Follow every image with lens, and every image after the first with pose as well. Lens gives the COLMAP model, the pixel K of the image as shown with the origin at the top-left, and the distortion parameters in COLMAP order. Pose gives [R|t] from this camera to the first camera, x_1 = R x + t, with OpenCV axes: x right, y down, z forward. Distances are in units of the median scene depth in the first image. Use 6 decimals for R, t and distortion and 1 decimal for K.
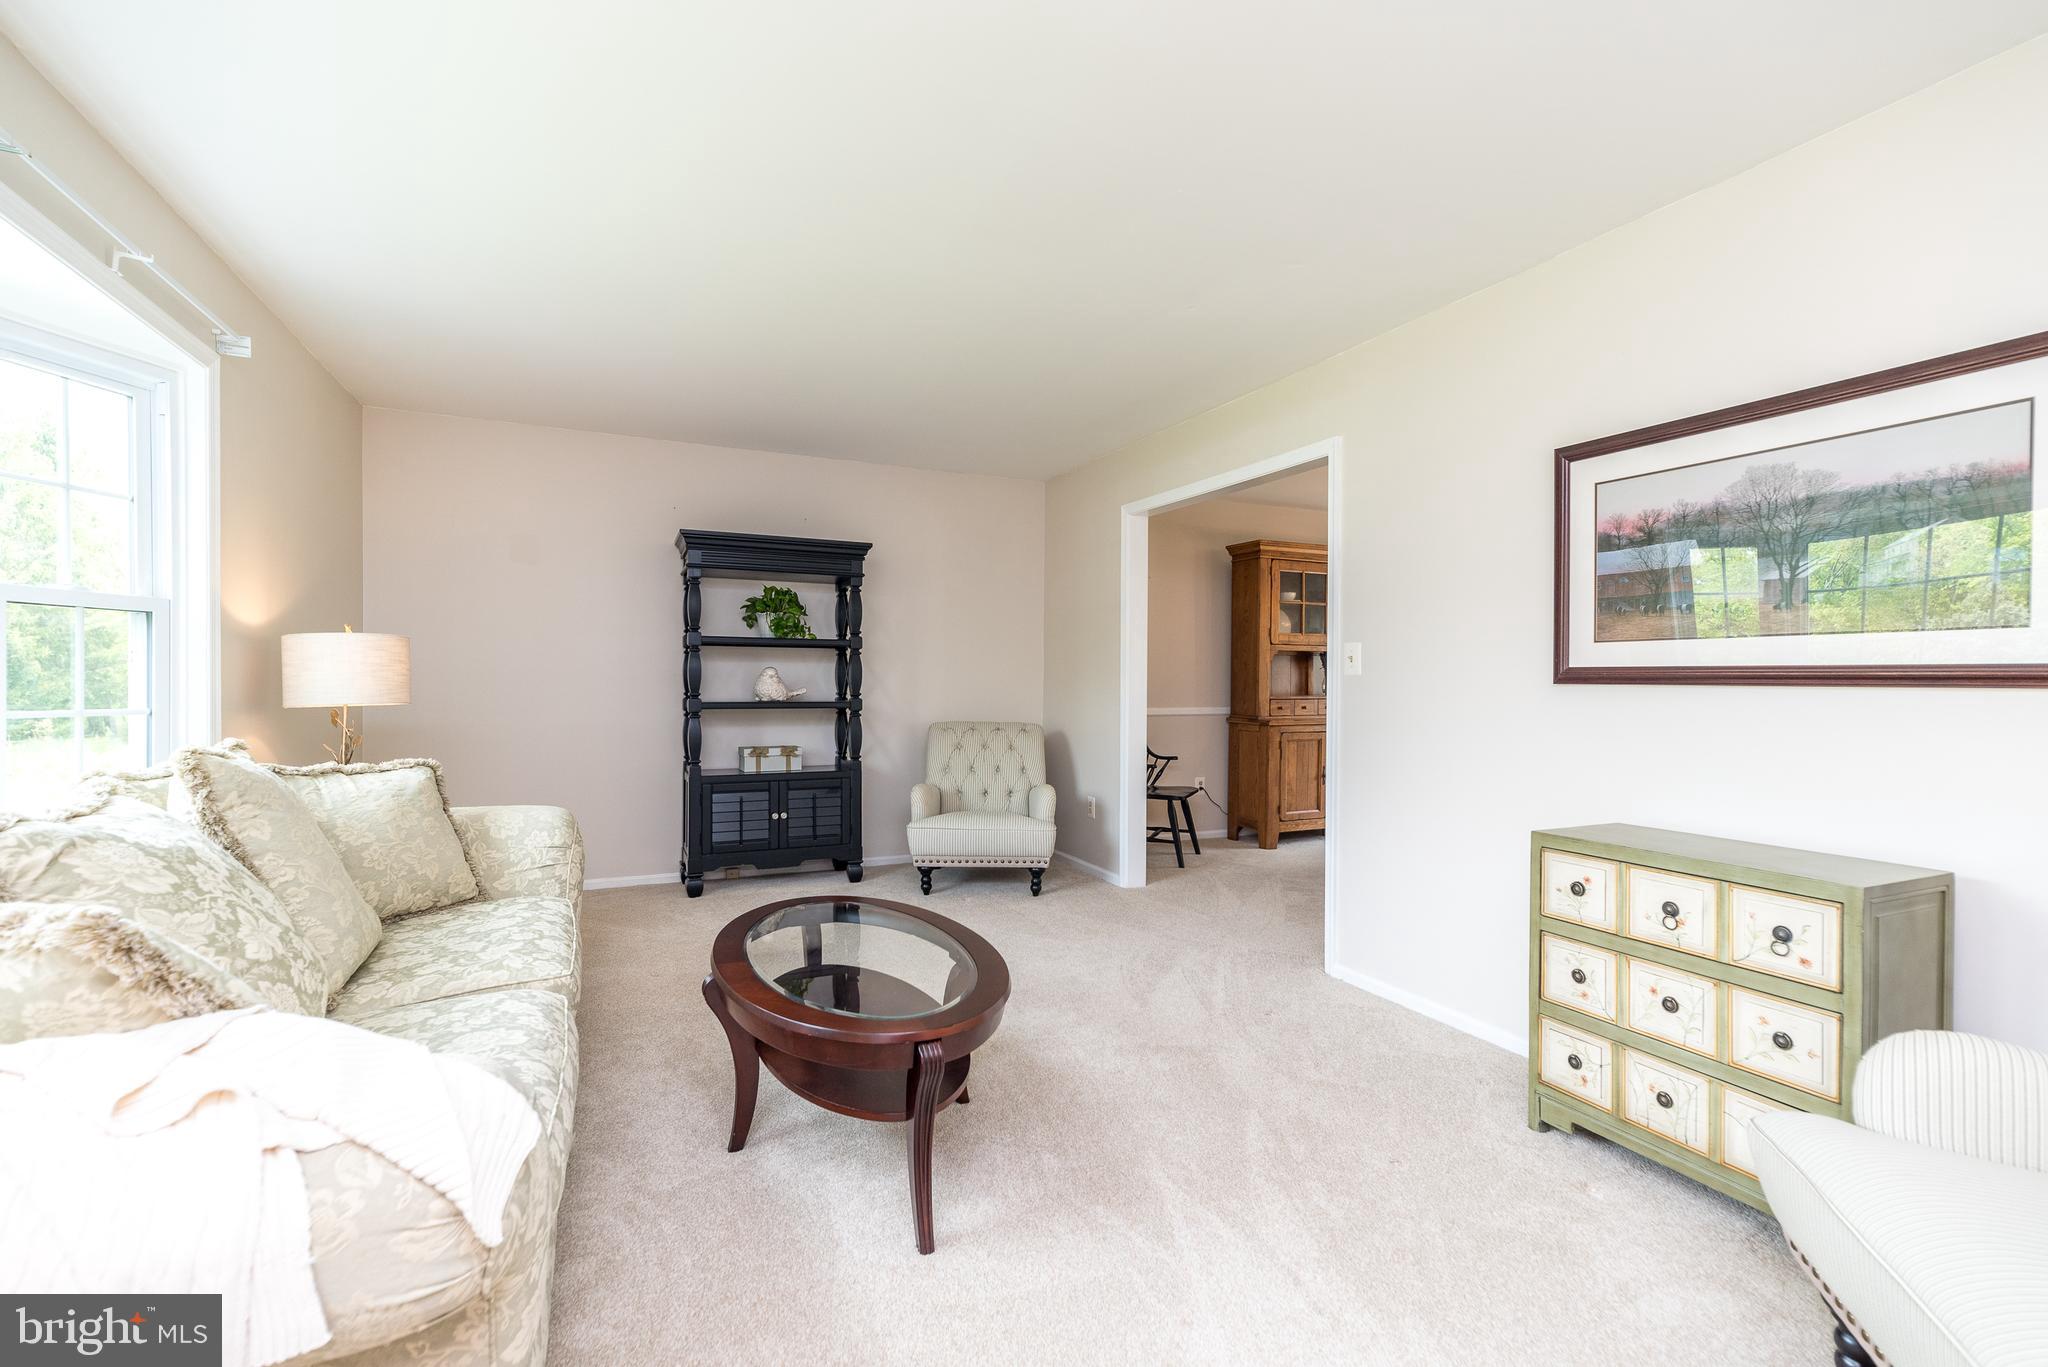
lens RADIAL K [[897.3, 0, 1029.3], [0, 897.3, 680.8], [0, 0, 1]] dist [0.007054, 0.001891]
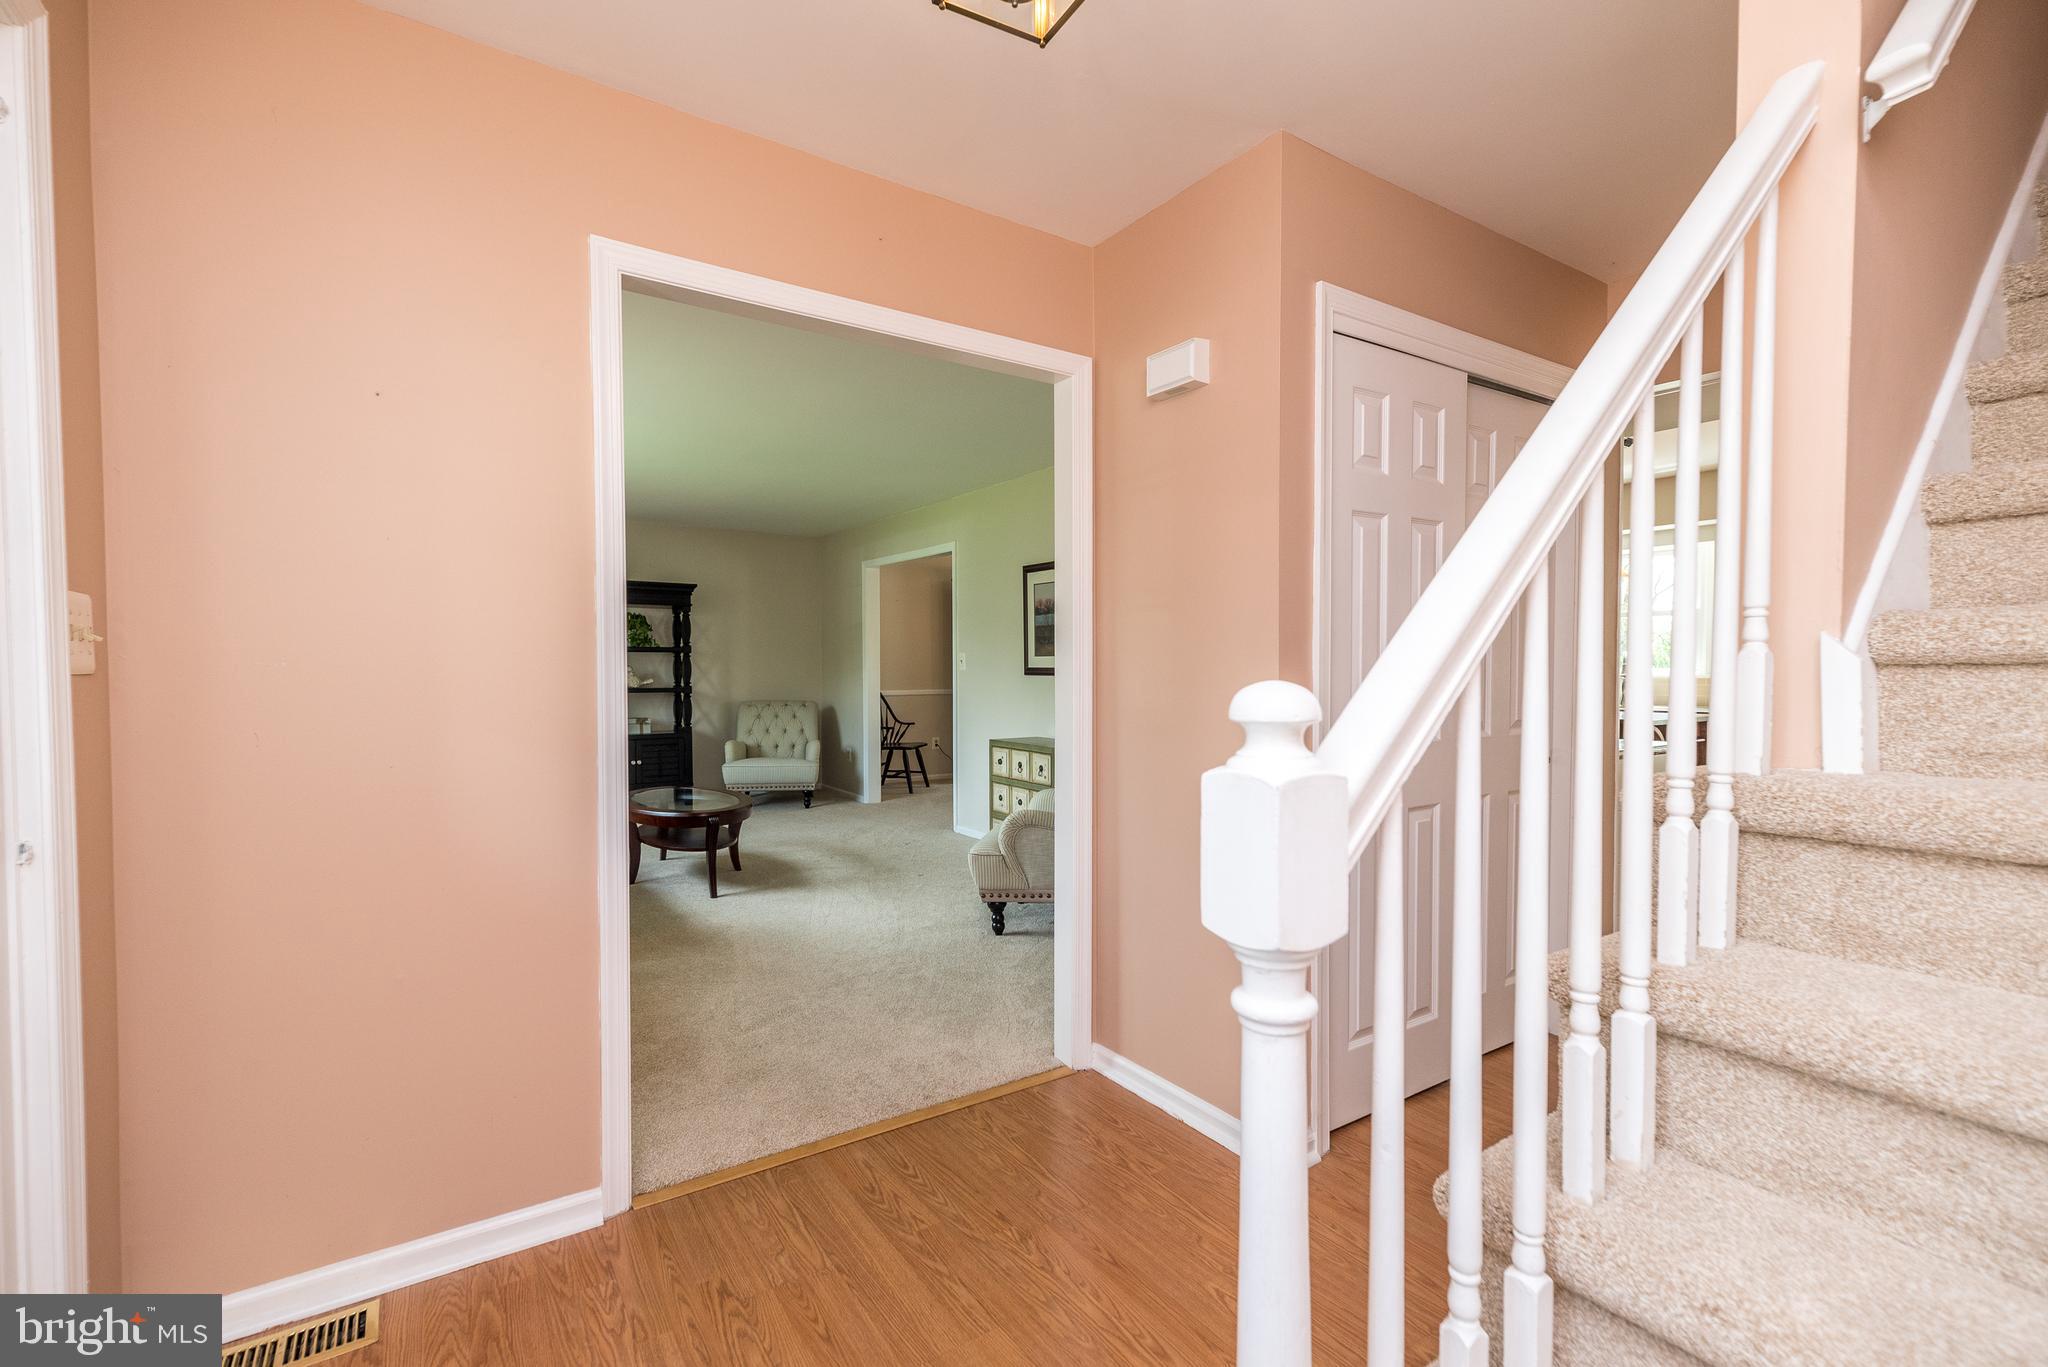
lens RADIAL K [[897.3, 0, 1016.4], [0, 897.3, 692.7], [0, 0, 1]] dist [0.007054, 0.001891]
pose [[0.988263, -0.009436, 0.152469, 0.128335], [0.005163, 0.999583, 0.028399, -0.008443], [-0.152673, -0.027279, 0.987900, -0.601866]]
